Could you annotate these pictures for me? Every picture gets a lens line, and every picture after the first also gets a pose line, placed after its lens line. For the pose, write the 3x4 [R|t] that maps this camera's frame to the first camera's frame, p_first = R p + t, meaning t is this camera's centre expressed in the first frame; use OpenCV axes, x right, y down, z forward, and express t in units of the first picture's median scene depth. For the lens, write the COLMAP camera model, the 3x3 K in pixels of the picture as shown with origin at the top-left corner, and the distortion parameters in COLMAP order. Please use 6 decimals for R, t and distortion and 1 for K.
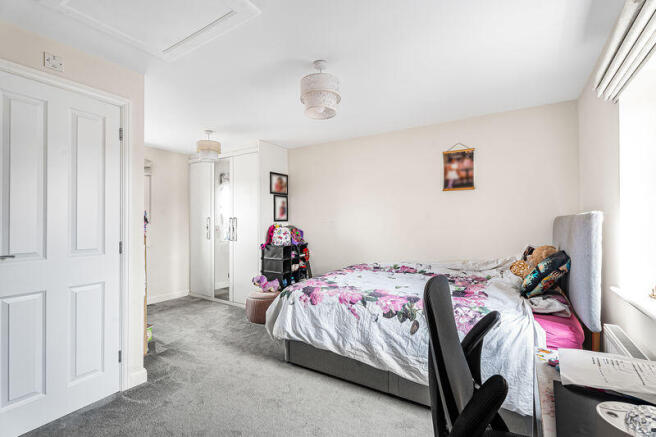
lens RADIAL K [[299.6, 0, 329.4], [0, 299.6, 219.6], [0, 0, 1]] dist [-0.000709, 0.002471]
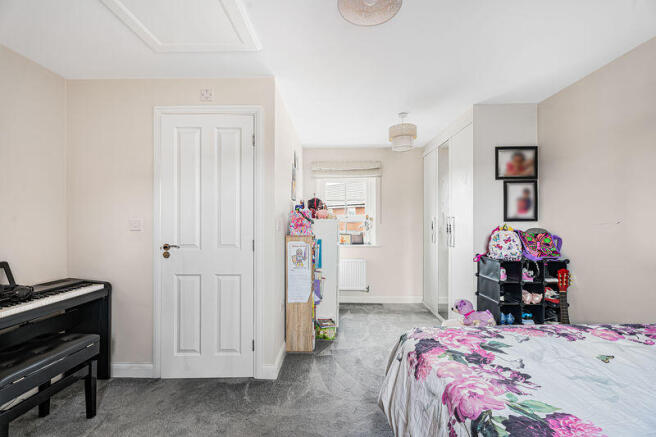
lens RADIAL K [[299.6, 0, 328.5], [0, 299.6, 221.6], [0, 0, 1]] dist [-0.000709, 0.002471]
pose [[0.513962, 0.000626, -0.857813, 0.185952], [0.004258, 0.999986, 0.003281, 0.003176], [0.857802, -0.005339, 0.513952, 0.341760]]
